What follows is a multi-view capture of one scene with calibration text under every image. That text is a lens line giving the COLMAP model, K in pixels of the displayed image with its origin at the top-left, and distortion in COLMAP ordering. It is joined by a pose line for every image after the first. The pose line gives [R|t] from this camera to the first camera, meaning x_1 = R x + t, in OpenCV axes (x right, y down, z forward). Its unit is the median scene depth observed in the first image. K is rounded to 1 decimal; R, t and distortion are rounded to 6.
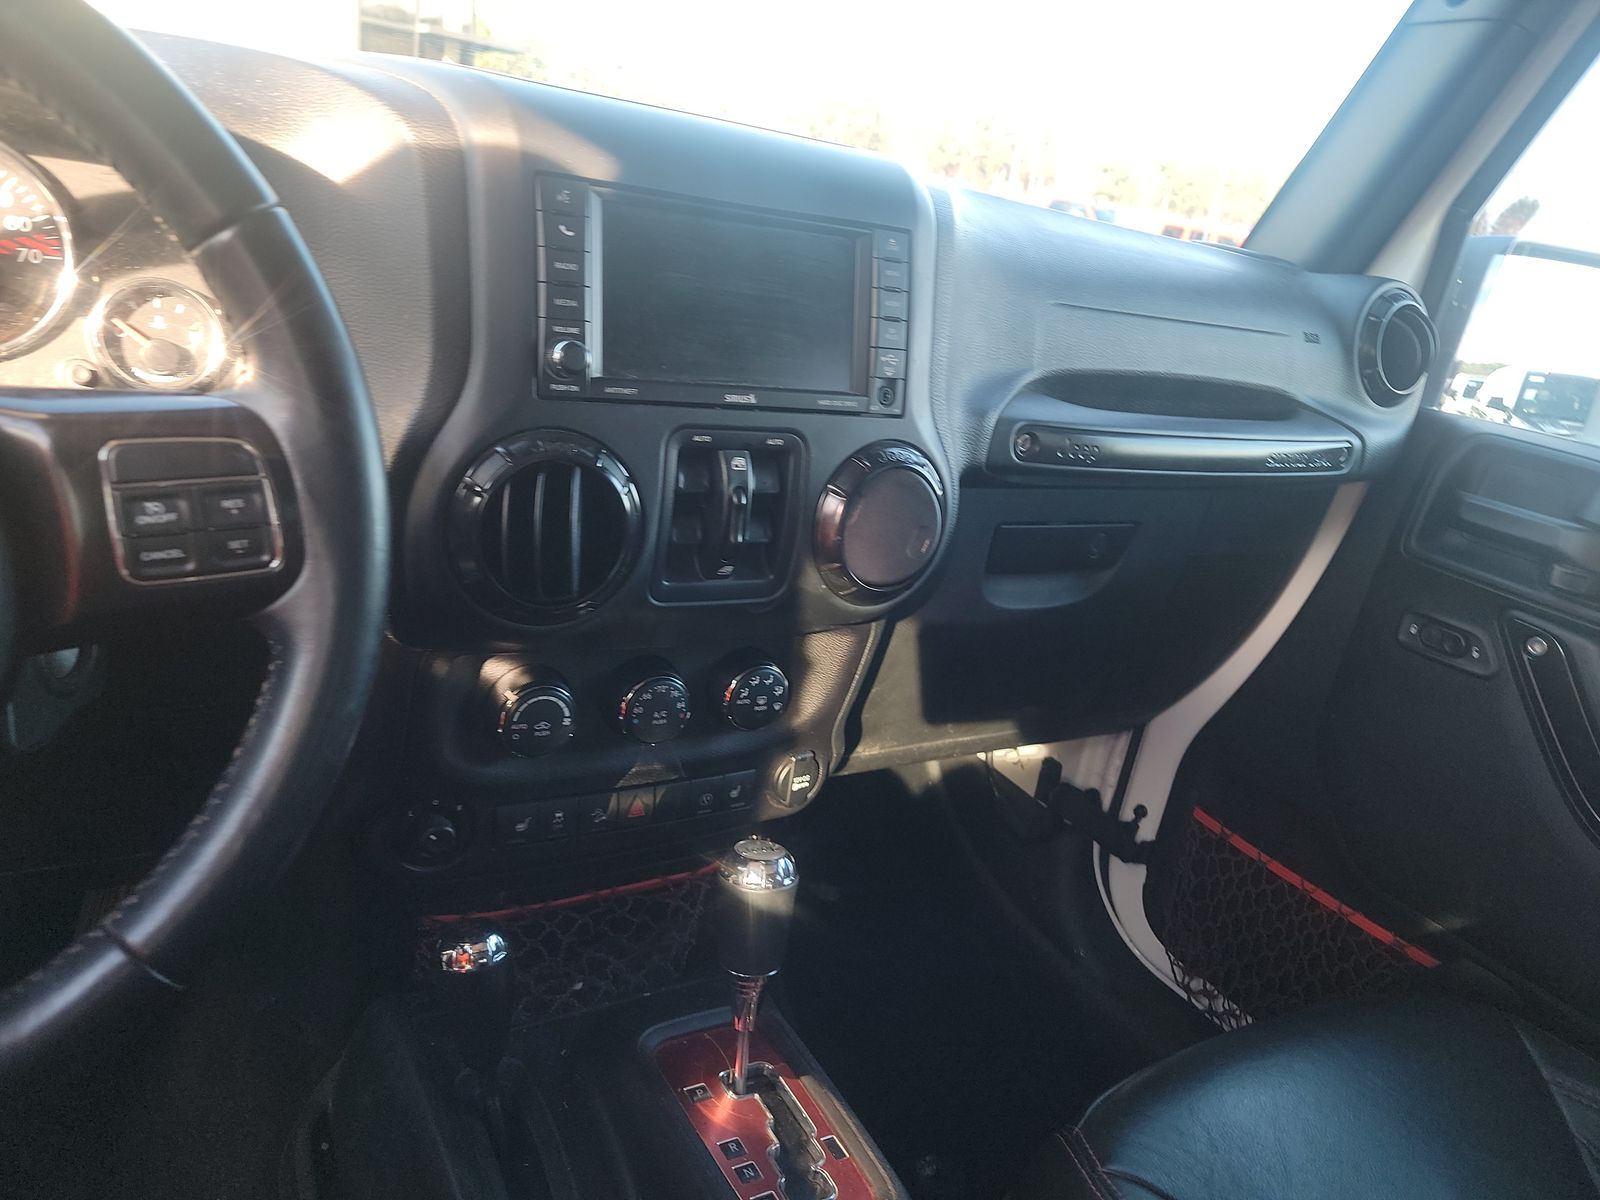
lens RADIAL K [[1127.3, 0, 803.7], [0, 1127.3, 596.1], [0, 0, 1]] dist [0.030475, -0.036765]
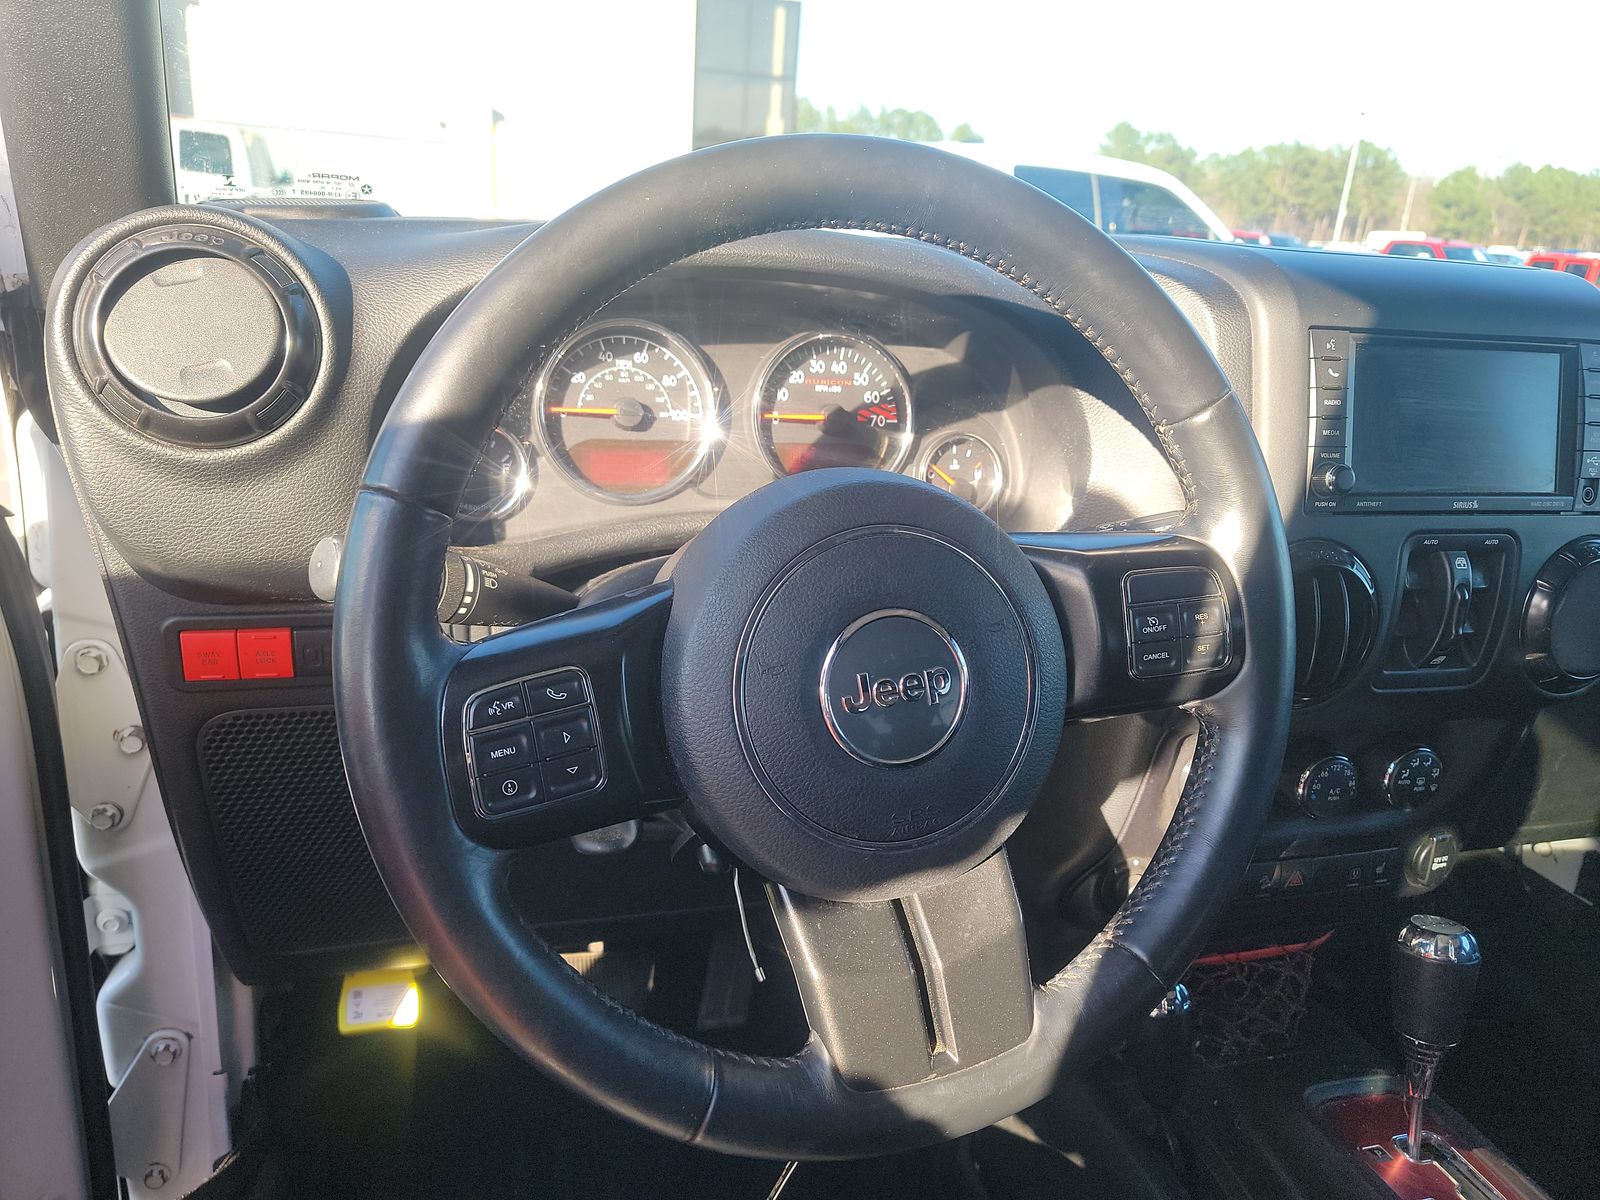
lens RADIAL K [[1127.3, 0, 794.6], [0, 1127.3, 595.3], [0, 0, 1]] dist [0.030475, -0.036765]
pose [[0.962974, -0.016590, -0.269085, -0.368096], [-0.001472, 0.997766, -0.066784, -0.011165], [0.269592, 0.064707, 0.960798, -0.223235]]
